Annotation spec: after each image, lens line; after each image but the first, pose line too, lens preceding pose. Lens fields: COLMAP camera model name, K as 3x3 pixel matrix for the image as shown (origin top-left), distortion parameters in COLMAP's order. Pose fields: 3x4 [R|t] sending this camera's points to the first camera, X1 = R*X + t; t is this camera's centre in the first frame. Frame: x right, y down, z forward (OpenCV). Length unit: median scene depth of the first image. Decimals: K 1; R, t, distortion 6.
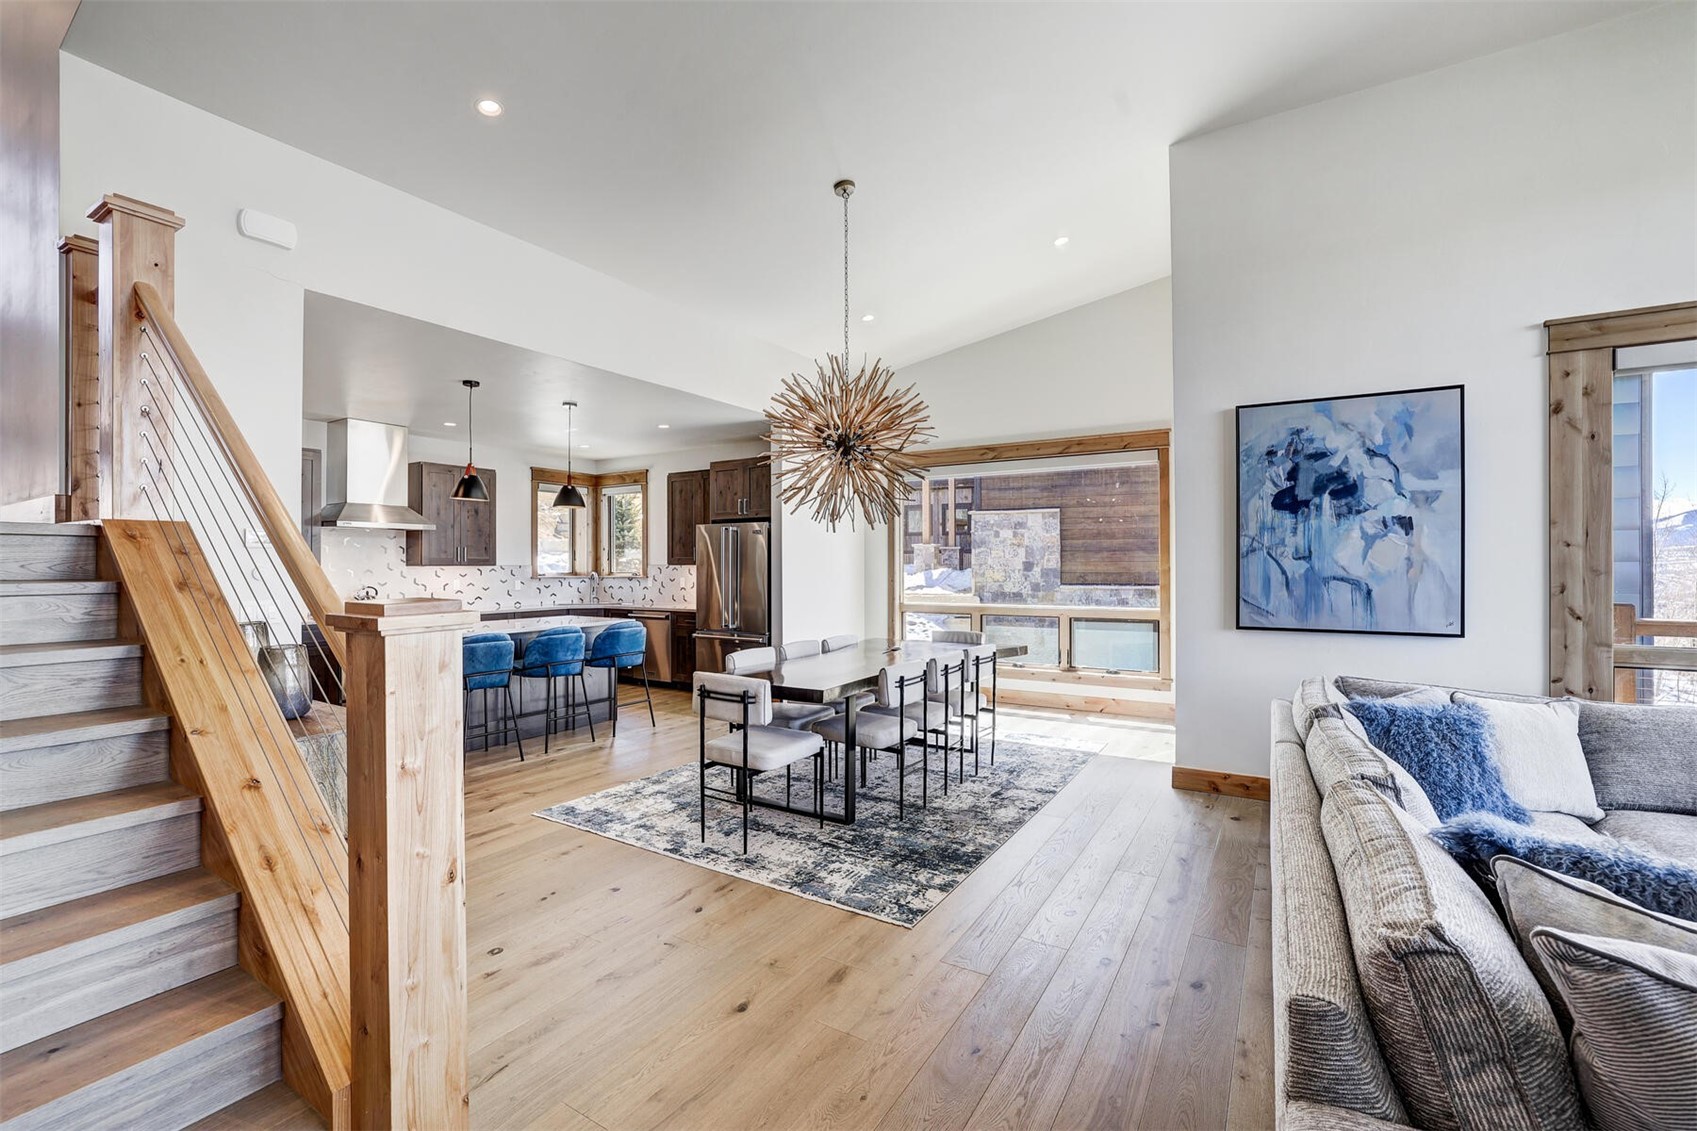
lens RADIAL K [[741.6, 0, 848.5], [0, 741.6, 565.5], [0, 0, 1]] dist [-0.001288, -0.000085]
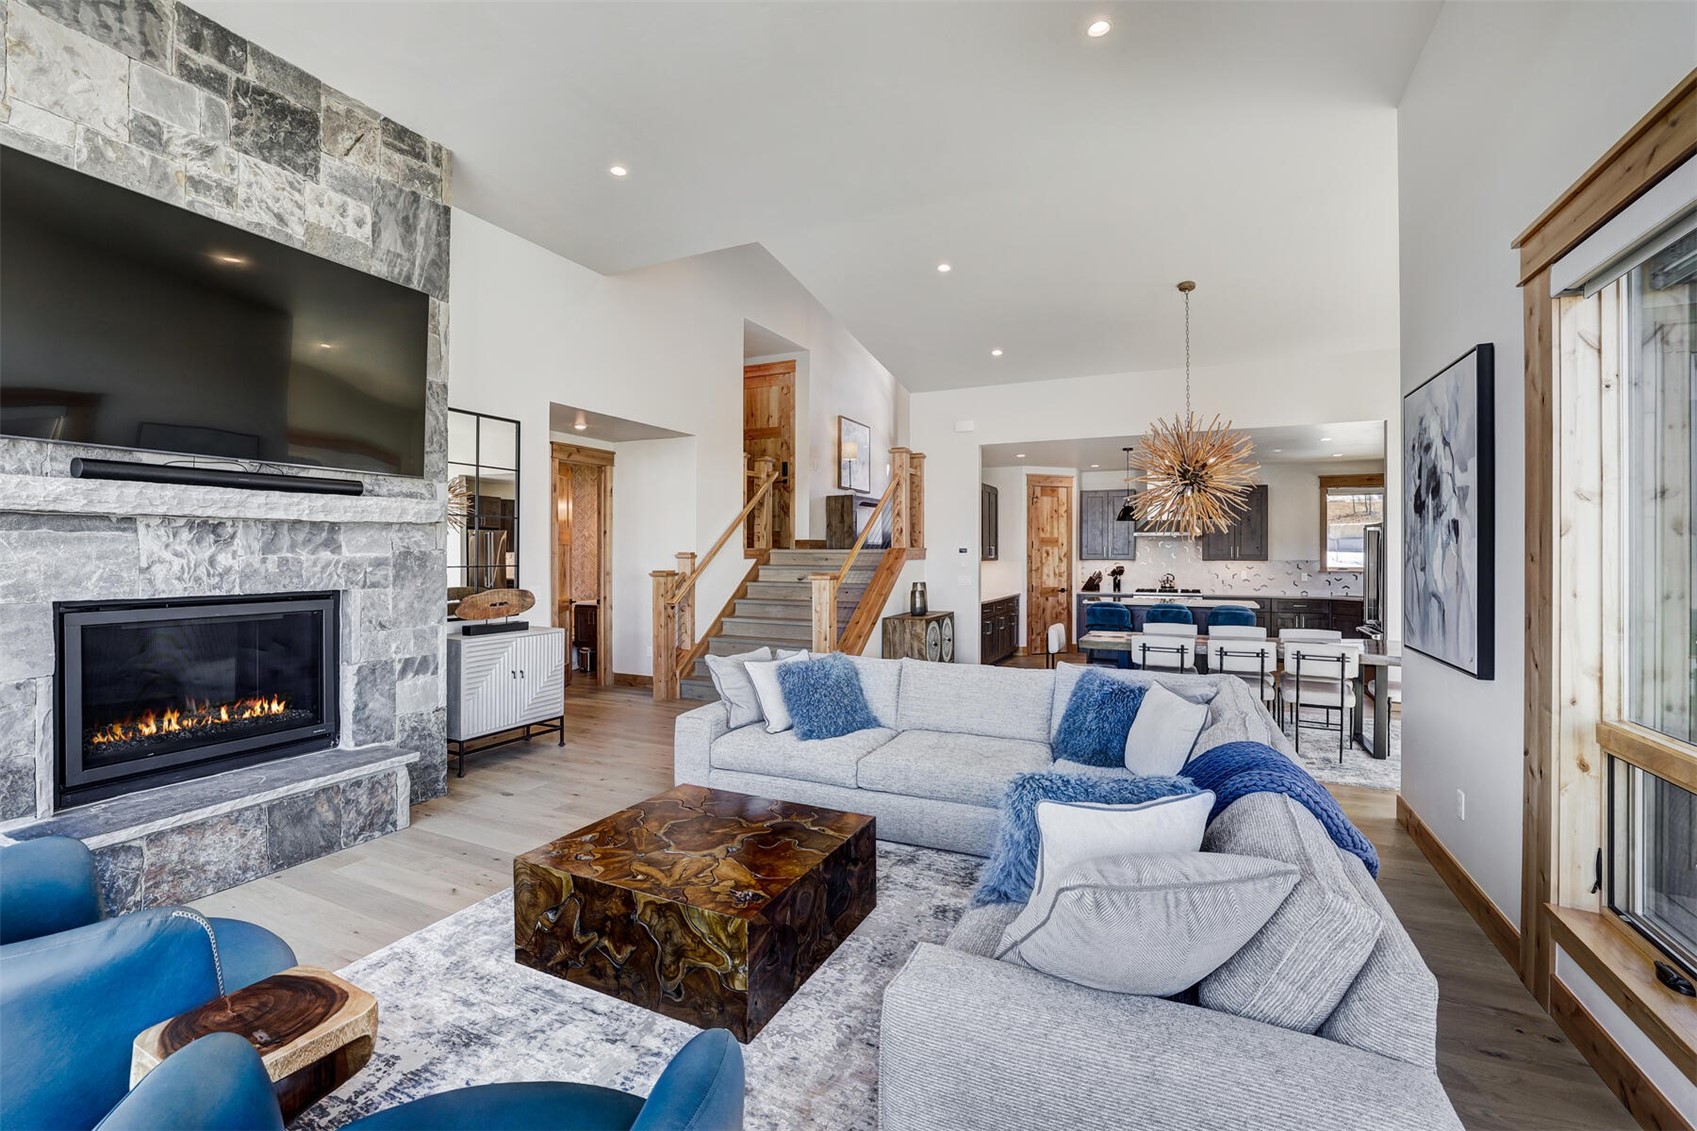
lens RADIAL K [[741.6, 0, 848.5], [0, 741.6, 565.5], [0, 0, 1]] dist [-0.001288, -0.000085]
pose [[0.130286, 0.021658, -0.991240, 1.287757], [-0.006411, 0.999759, 0.021001, -0.025792], [0.991456, 0.003619, 0.130394, 0.220959]]
